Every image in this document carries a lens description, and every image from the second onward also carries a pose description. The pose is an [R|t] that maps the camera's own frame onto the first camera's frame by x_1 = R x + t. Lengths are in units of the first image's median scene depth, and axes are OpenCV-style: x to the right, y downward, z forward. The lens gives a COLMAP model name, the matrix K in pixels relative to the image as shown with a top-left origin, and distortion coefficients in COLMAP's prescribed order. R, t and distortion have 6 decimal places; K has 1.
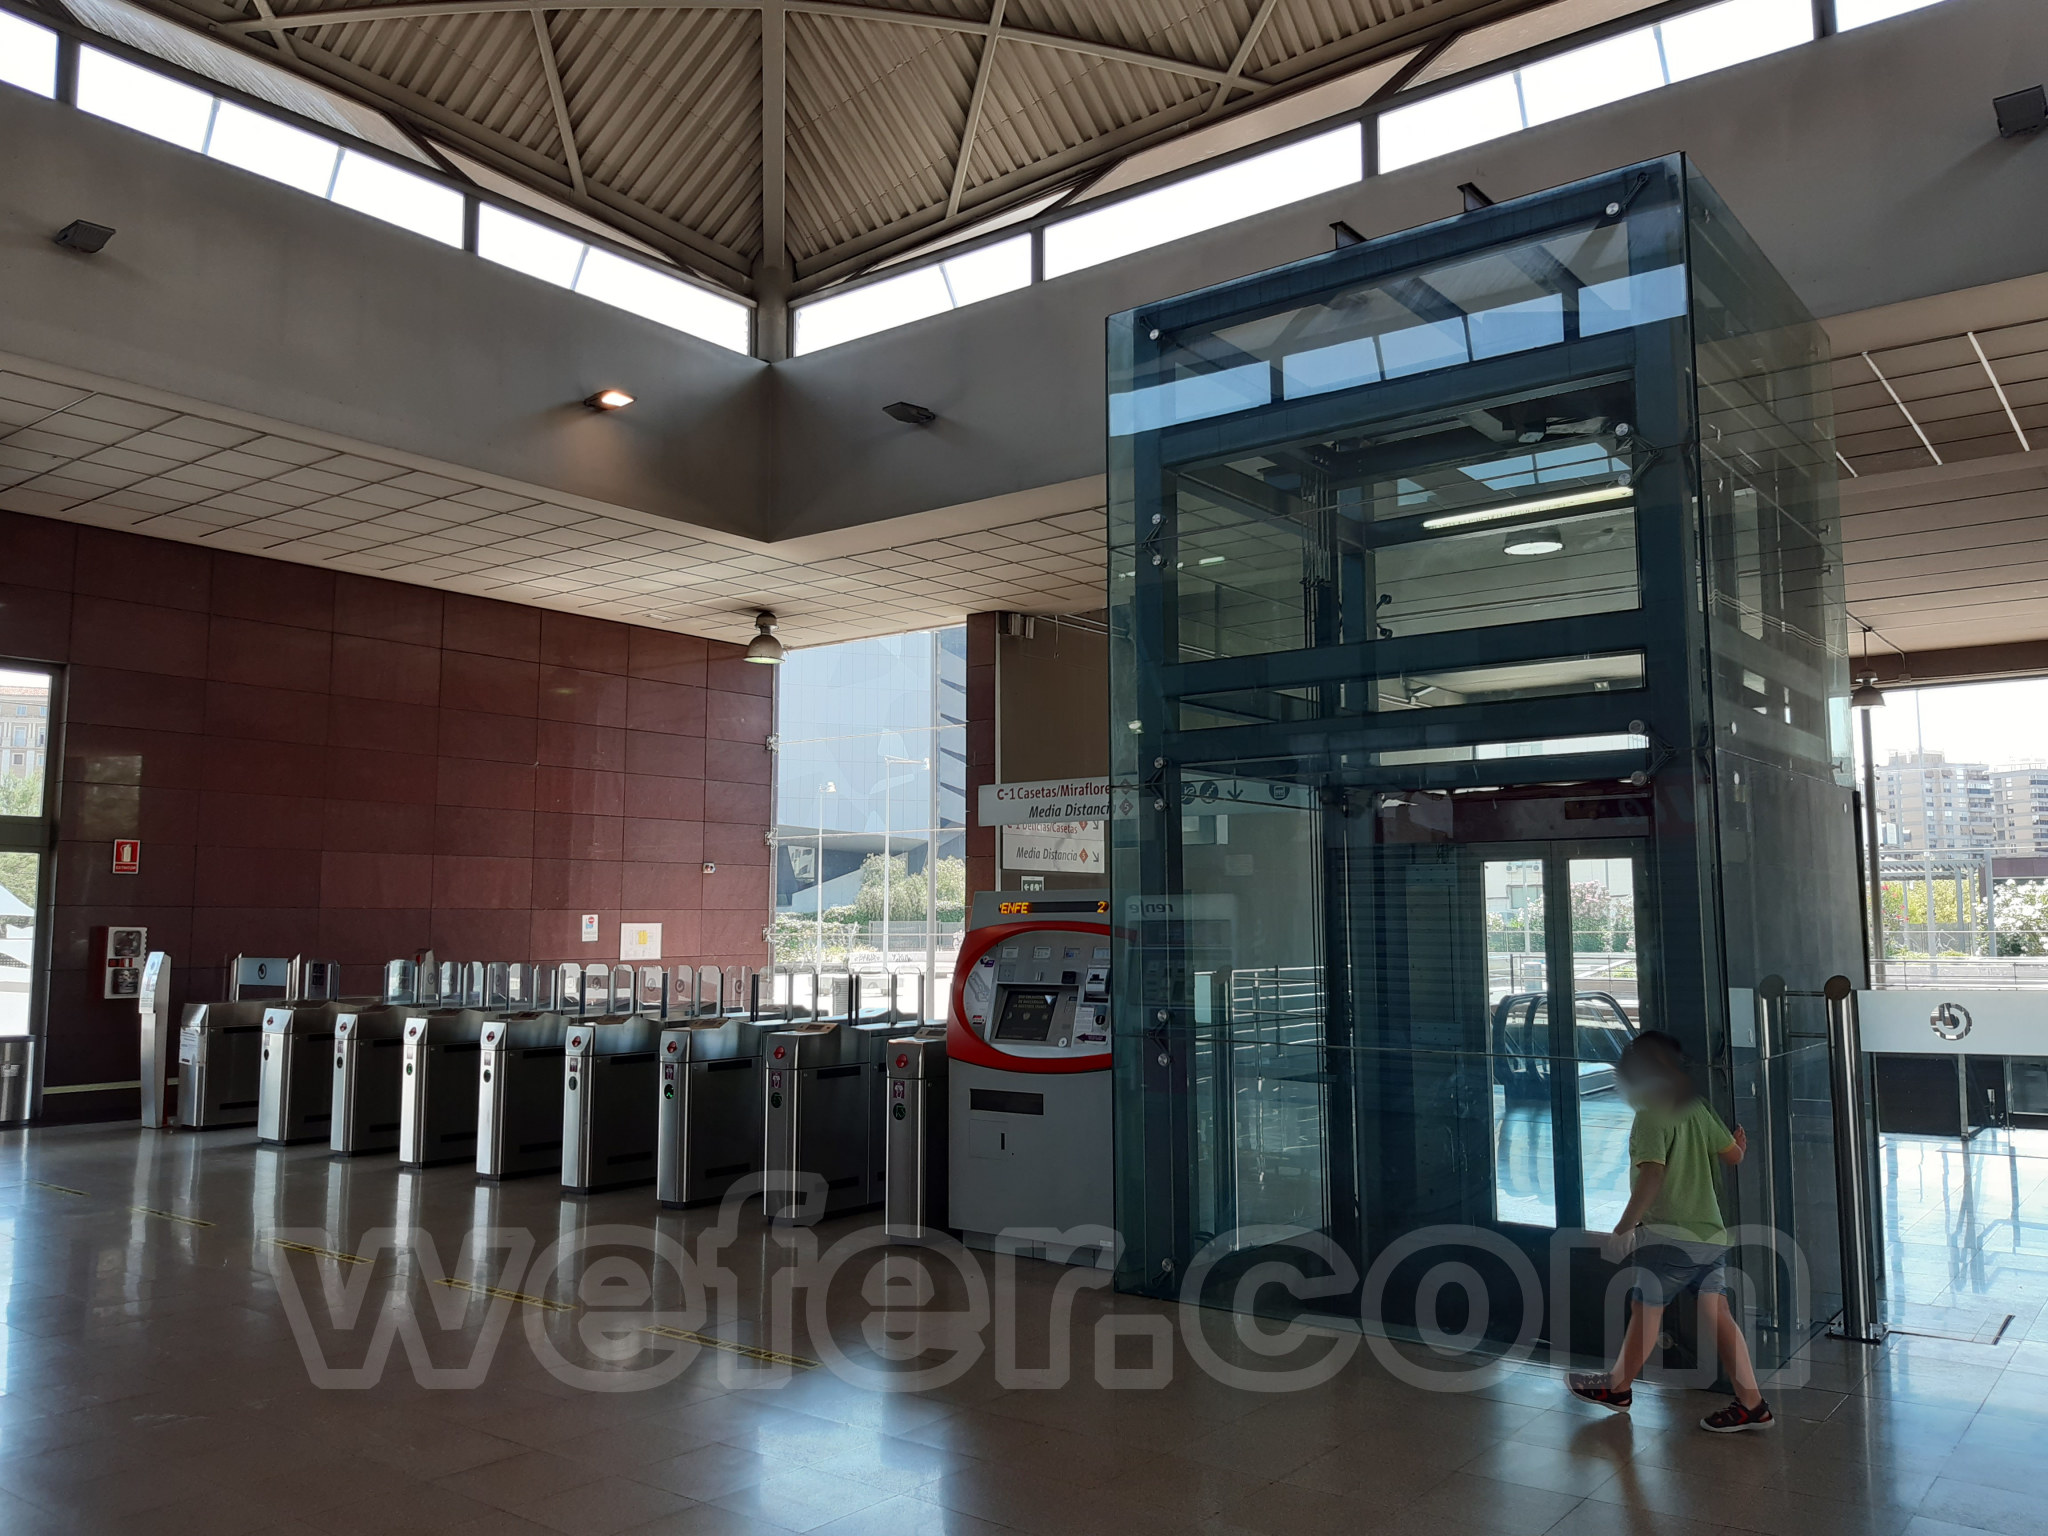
lens RADIAL K [[1580.0, 0, 1024.0], [0, 1580.0, 768.0], [0, 0, 1]] dist [0.076453, -0.163339]
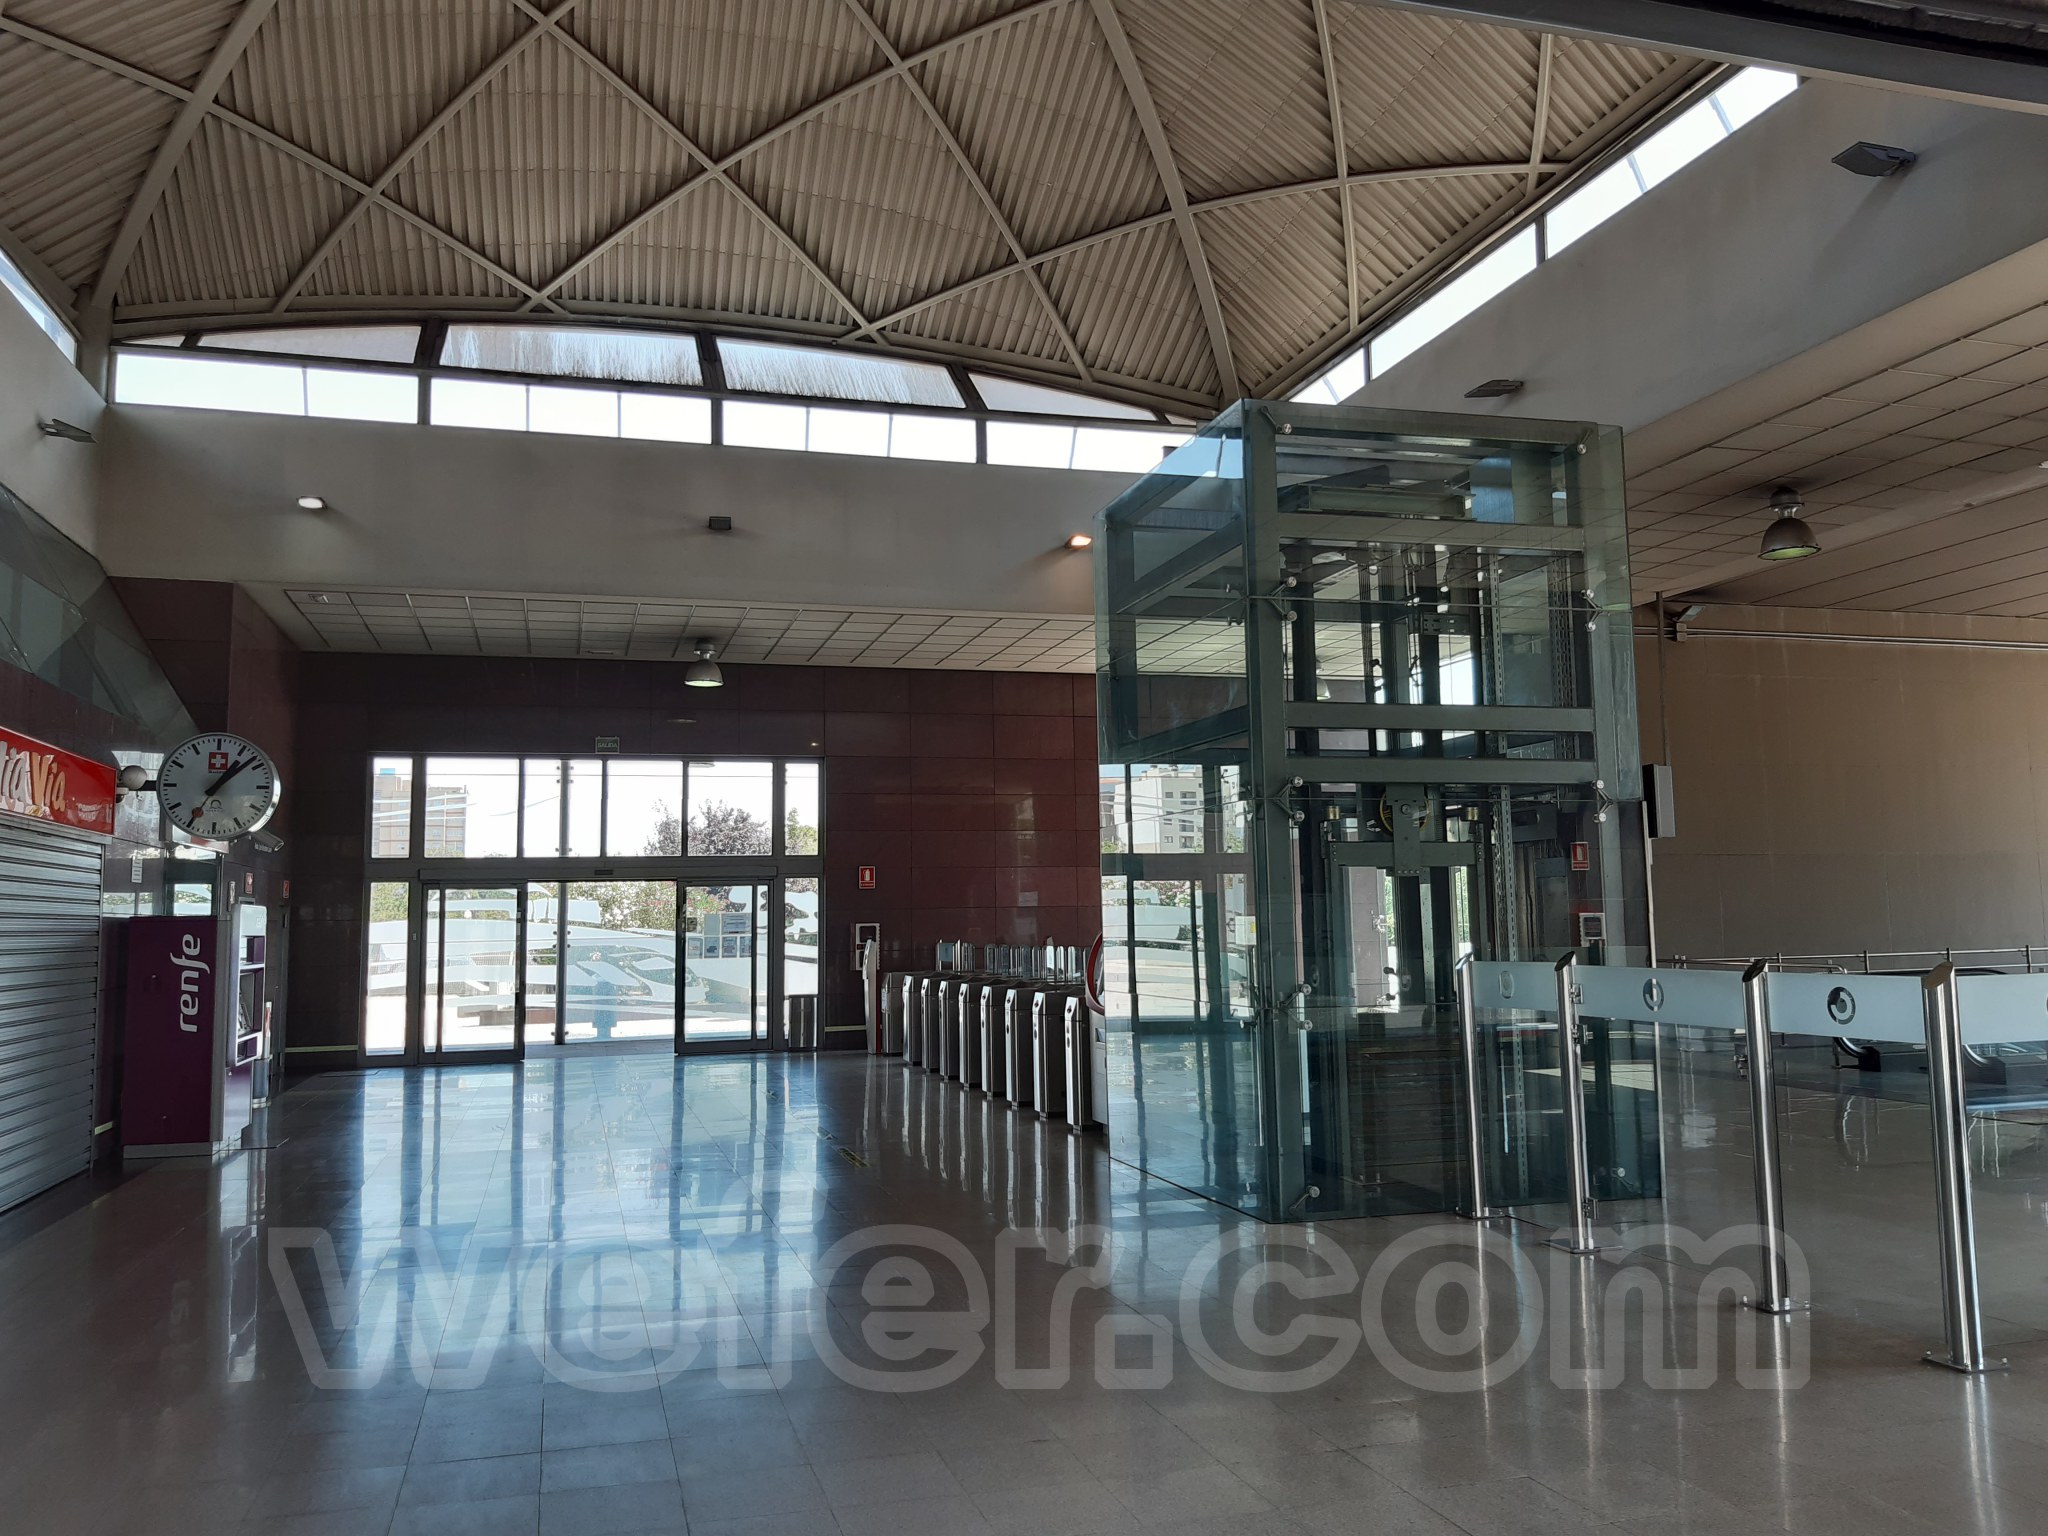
lens RADIAL K [[1580.0, 0, 1024.0], [0, 1580.0, 768.0], [0, 0, 1]] dist [0.076453, -0.163339]
pose [[0.802208, -0.066714, -0.593306, 0.481673], [0.073916, 0.997190, -0.012187, -0.020331], [0.592452, -0.034079, 0.804885, -0.138231]]
